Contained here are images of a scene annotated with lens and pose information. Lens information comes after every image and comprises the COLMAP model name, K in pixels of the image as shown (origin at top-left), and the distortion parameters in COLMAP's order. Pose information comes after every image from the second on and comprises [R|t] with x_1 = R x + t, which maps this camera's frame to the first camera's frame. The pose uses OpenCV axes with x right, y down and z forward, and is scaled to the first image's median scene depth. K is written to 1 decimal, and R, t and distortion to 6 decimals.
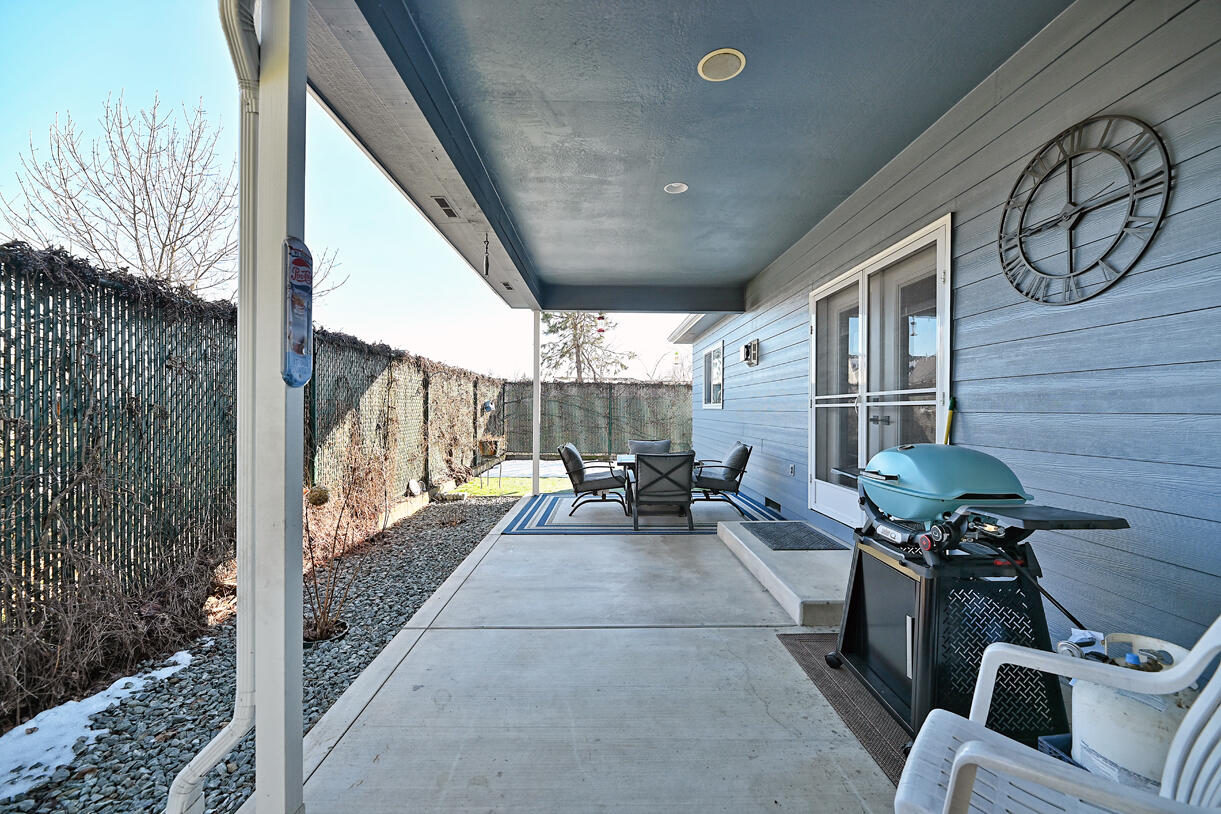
lens RADIAL K [[488.9, 0, 610.2], [0, 488.9, 407.9], [0, 0, 1]] dist [-0.005181, -0.001723]
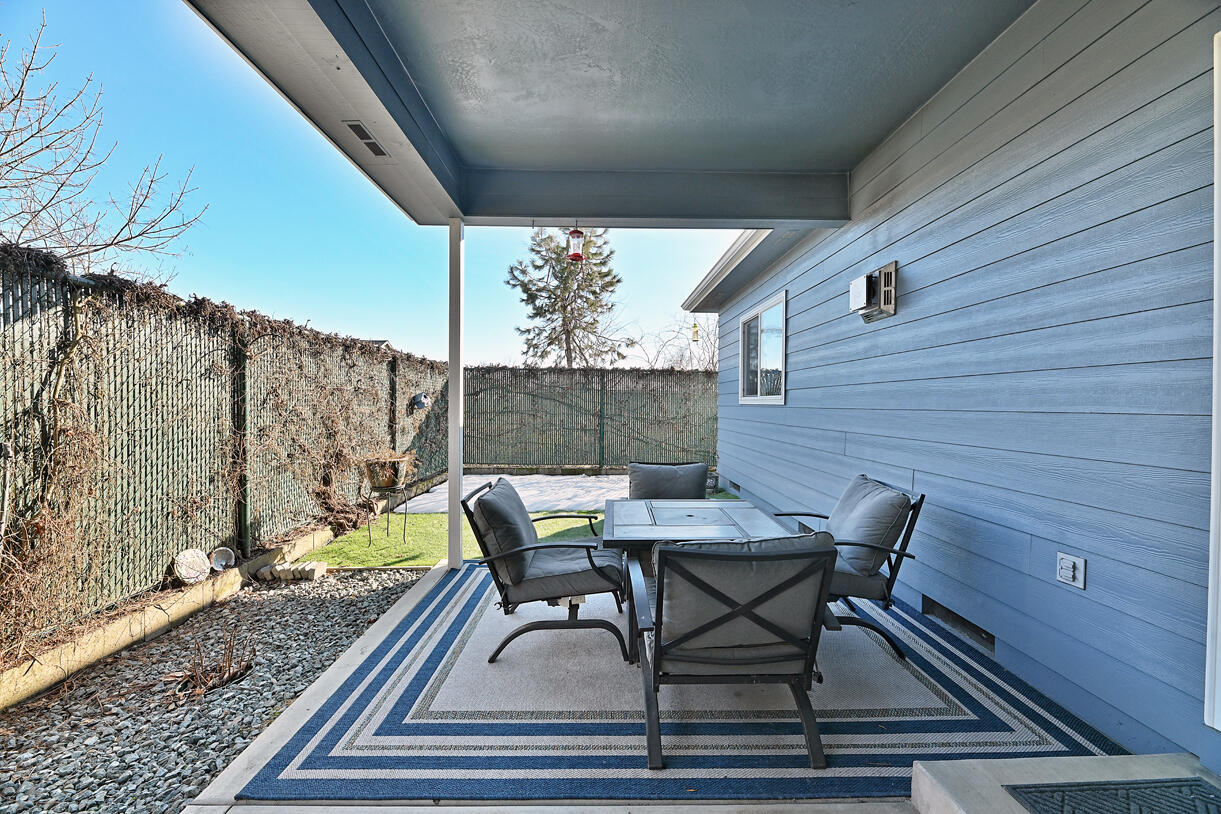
lens RADIAL K [[488.9, 0, 610.3], [0, 488.9, 408.3], [0, 0, 1]] dist [-0.005181, -0.001723]
pose [[0.999986, -0.000539, 0.005224, 0.013060], [0.000484, 0.999945, 0.010509, -0.000335], [-0.005230, -0.010506, 0.999931, 0.437947]]
